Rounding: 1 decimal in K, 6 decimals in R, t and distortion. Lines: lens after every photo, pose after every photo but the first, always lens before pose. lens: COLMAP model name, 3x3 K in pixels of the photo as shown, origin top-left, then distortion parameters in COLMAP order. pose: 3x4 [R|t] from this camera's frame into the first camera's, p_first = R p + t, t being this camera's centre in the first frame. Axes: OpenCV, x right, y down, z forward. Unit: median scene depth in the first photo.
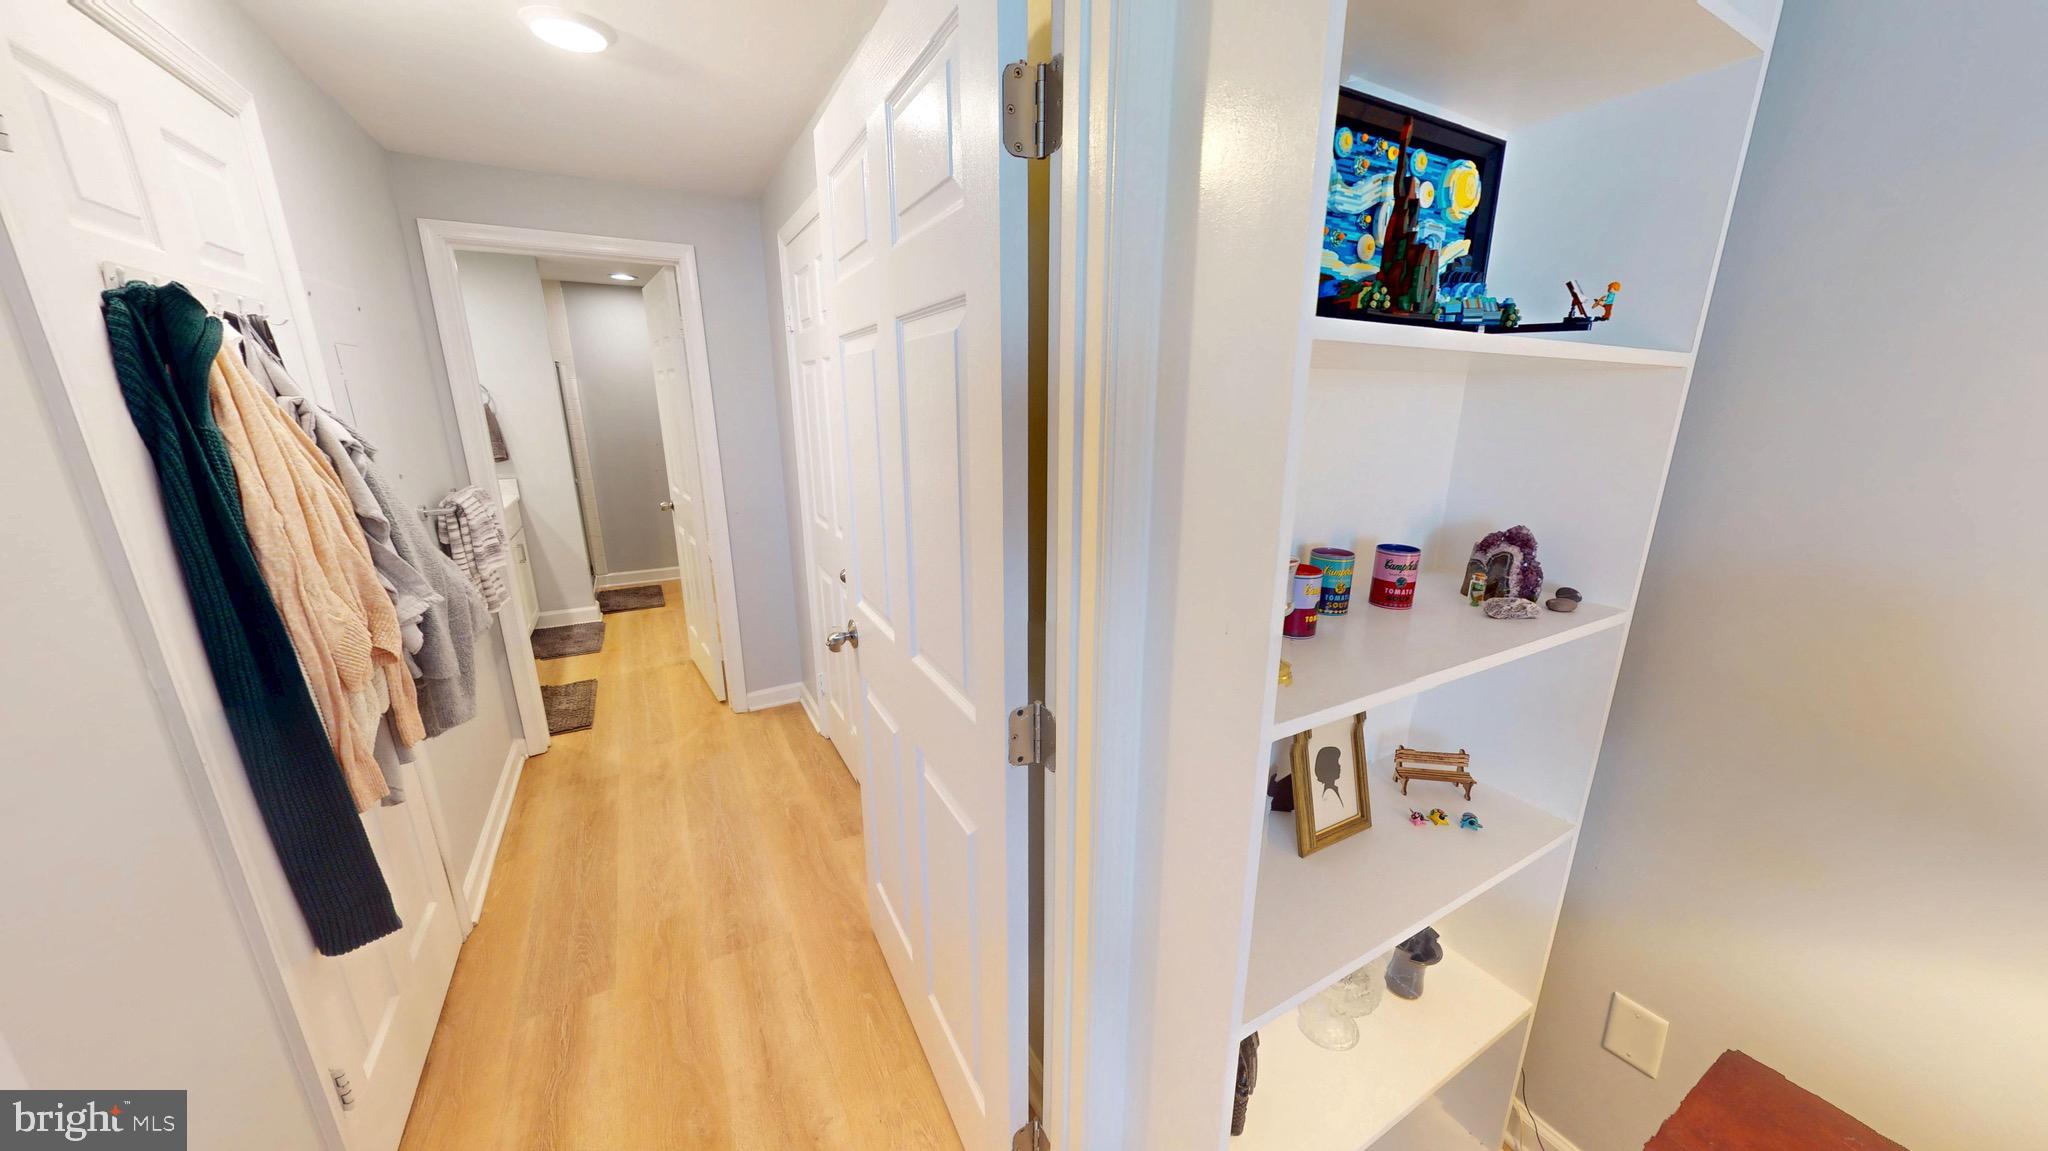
lens RADIAL K [[677.6, 0, 1021.0], [0, 677.6, 579.6], [0, 0, 1]] dist [-0.001208, 0.000104]
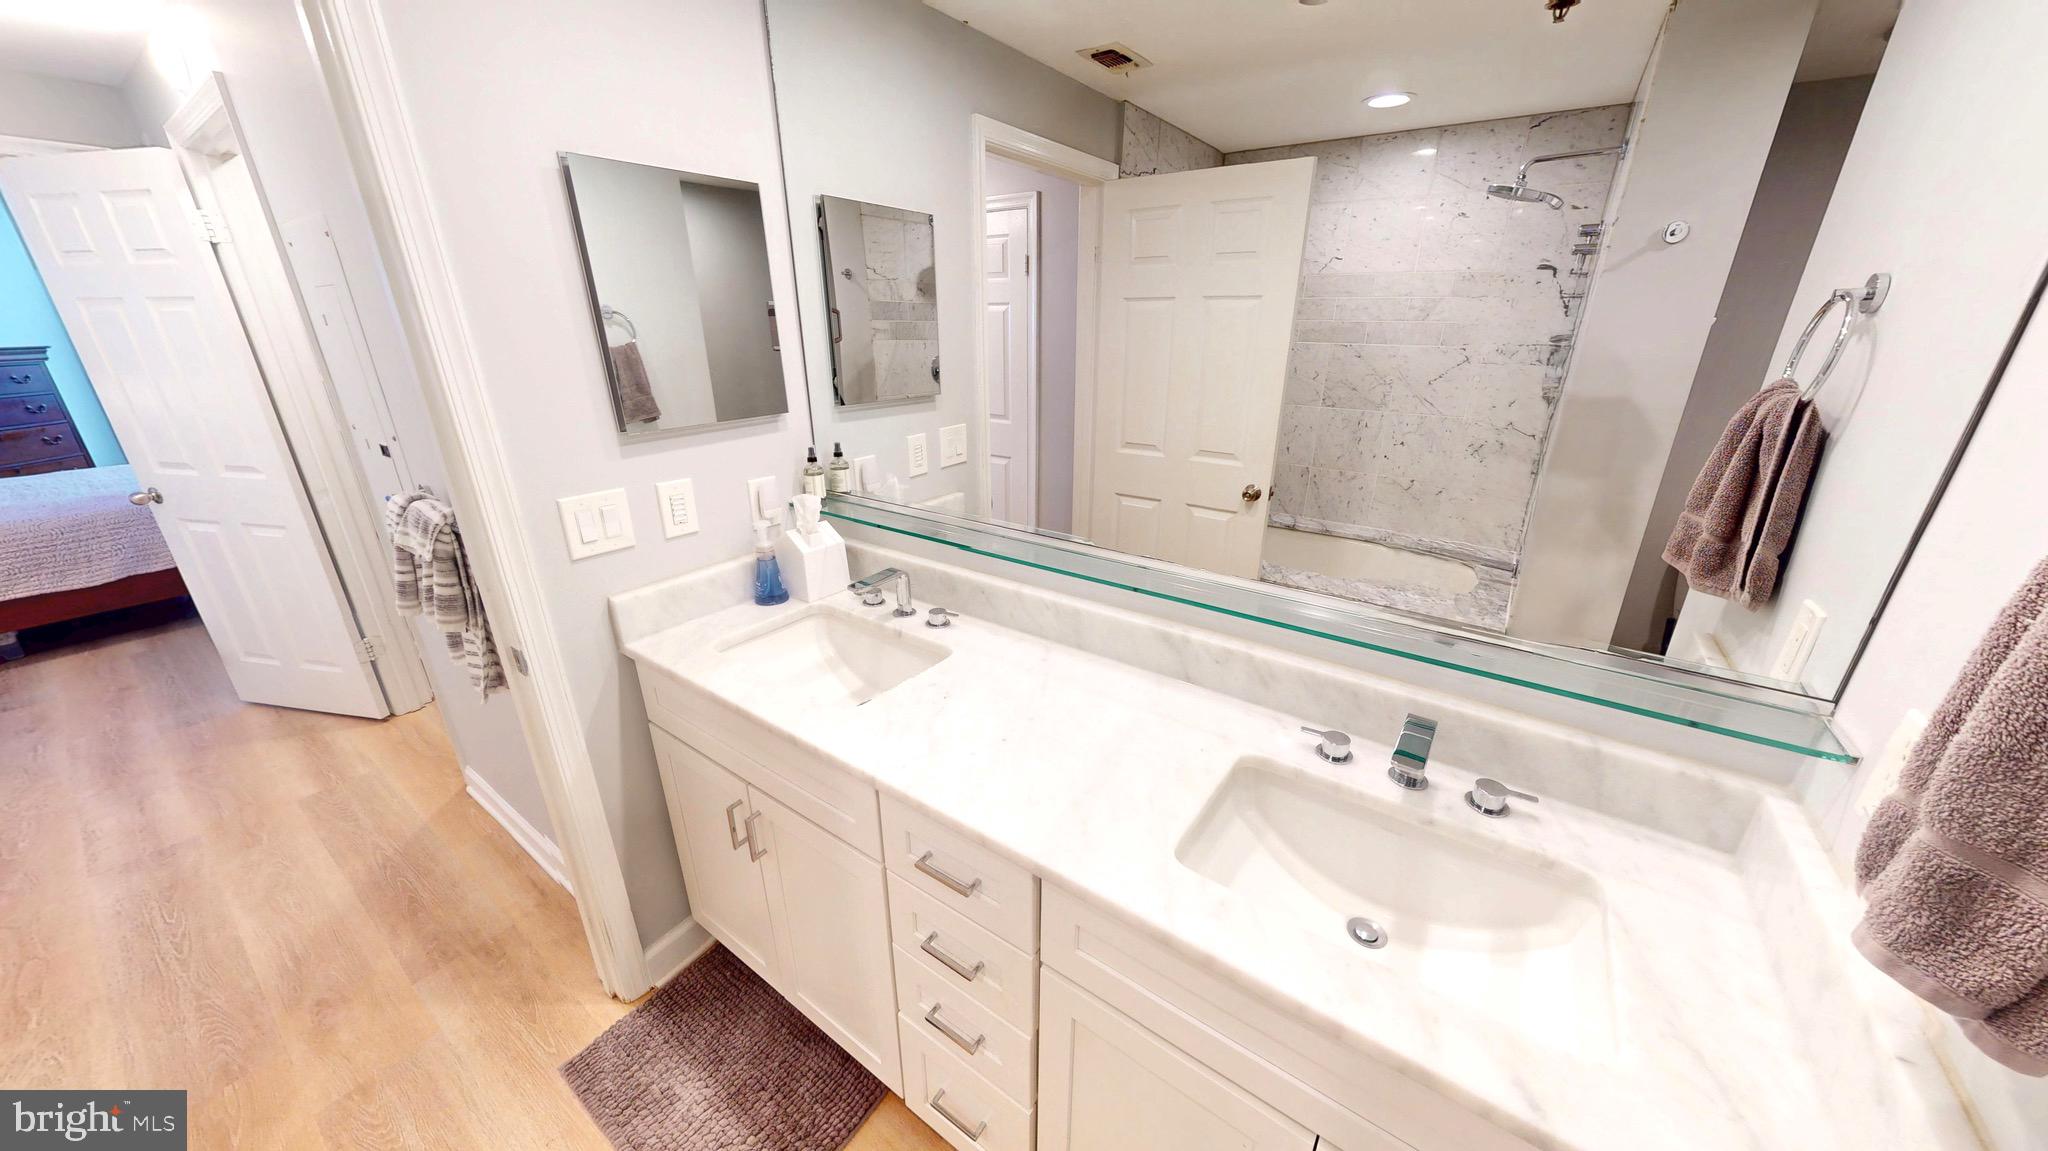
lens RADIAL K [[677.6, 0, 1021.0], [0, 677.6, 579.6], [0, 0, 1]] dist [-0.001208, 0.000104]
pose [[-0.902264, 0.157356, -0.401445, -0.952930], [-0.110606, 0.815414, 0.568213, -0.437804], [0.416755, 0.557081, -0.718314, 1.550054]]
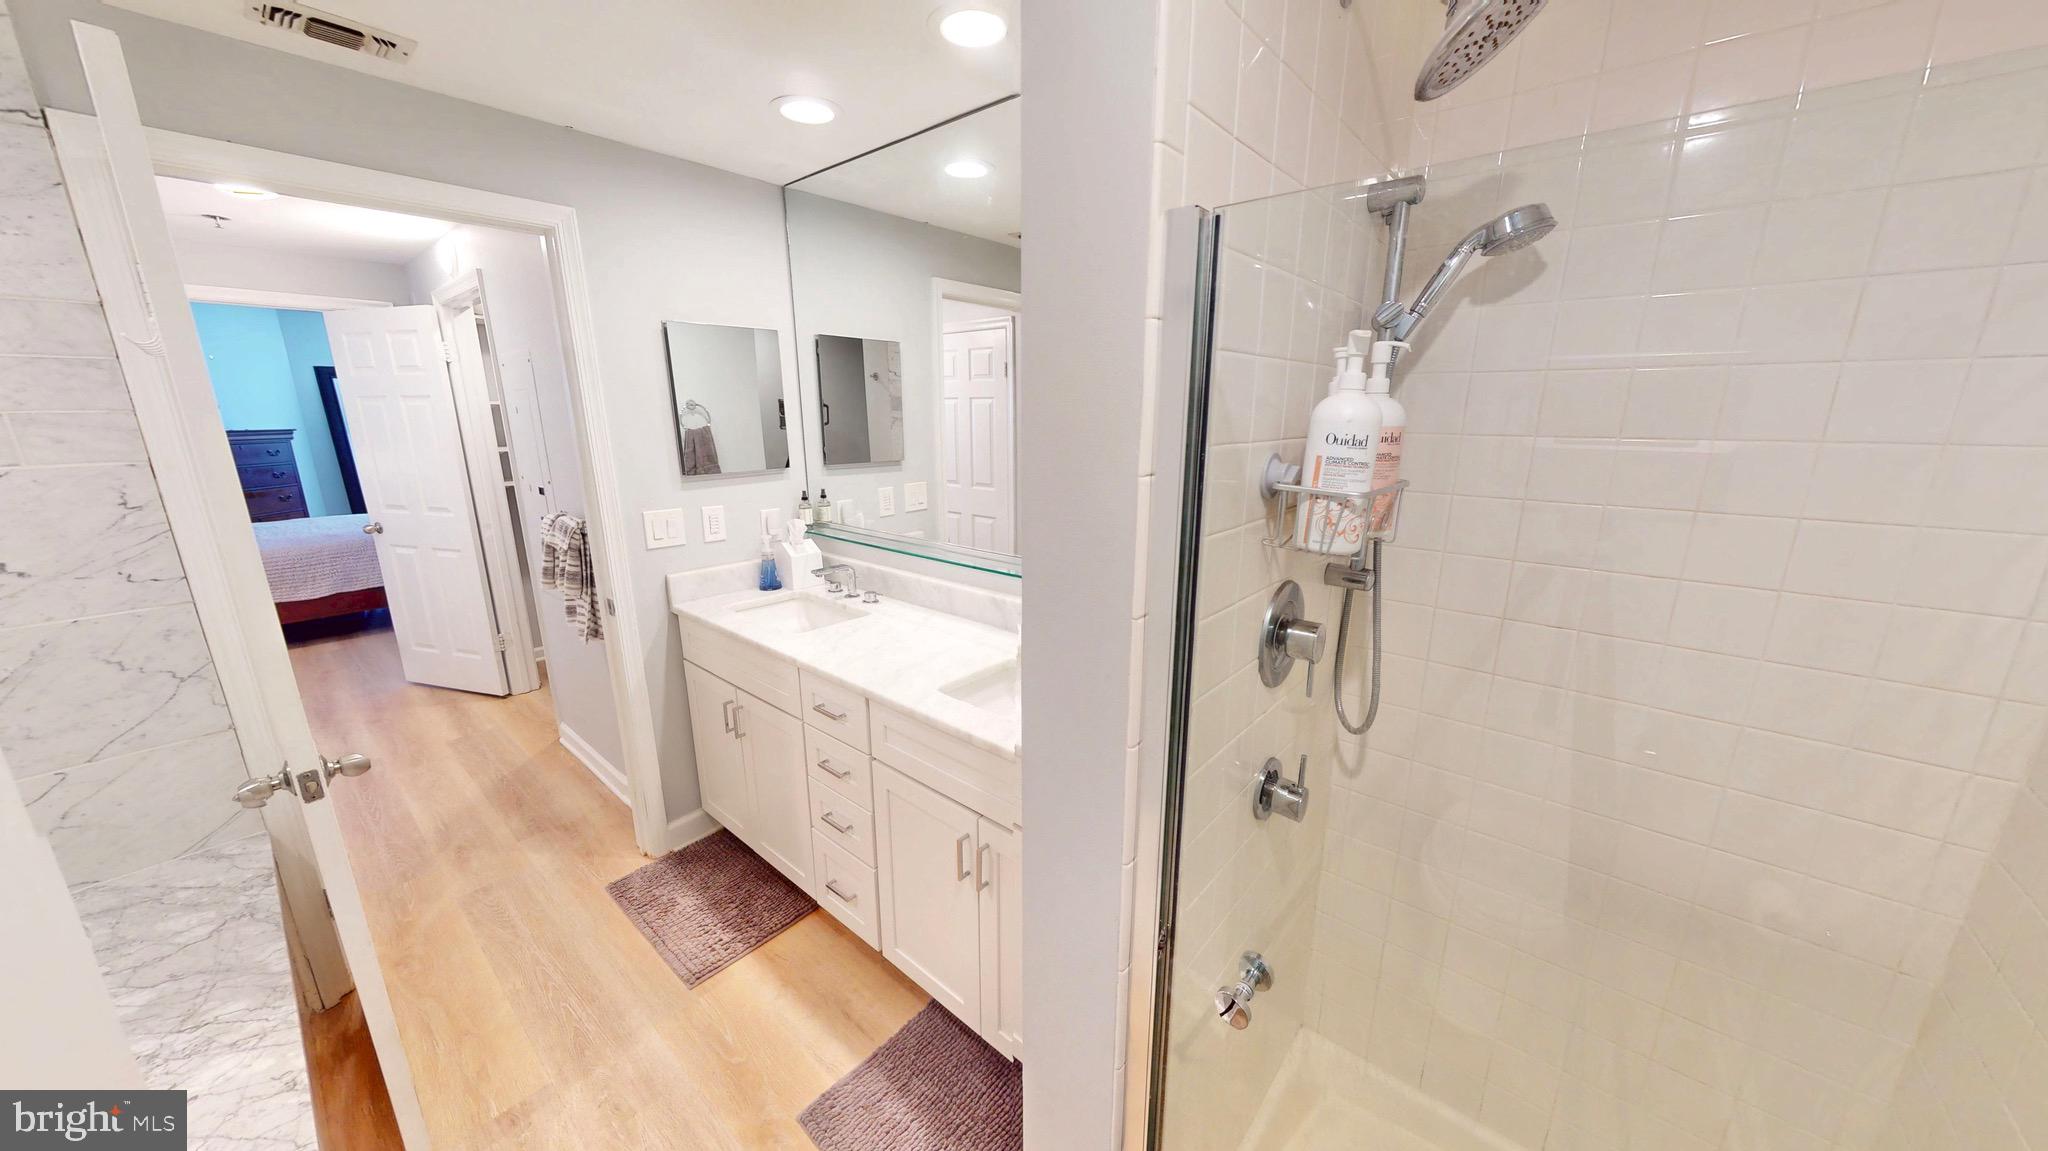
lens RADIAL K [[677.6, 0, 1021.0], [0, 677.6, 579.6], [0, 0, 1]] dist [-0.001208, 0.000104]
pose [[-0.938733, 0.086413, -0.333636, -1.007602], [-0.087786, 0.876175, 0.473932, -0.531138], [0.333277, 0.474184, -0.814908, 1.897938]]
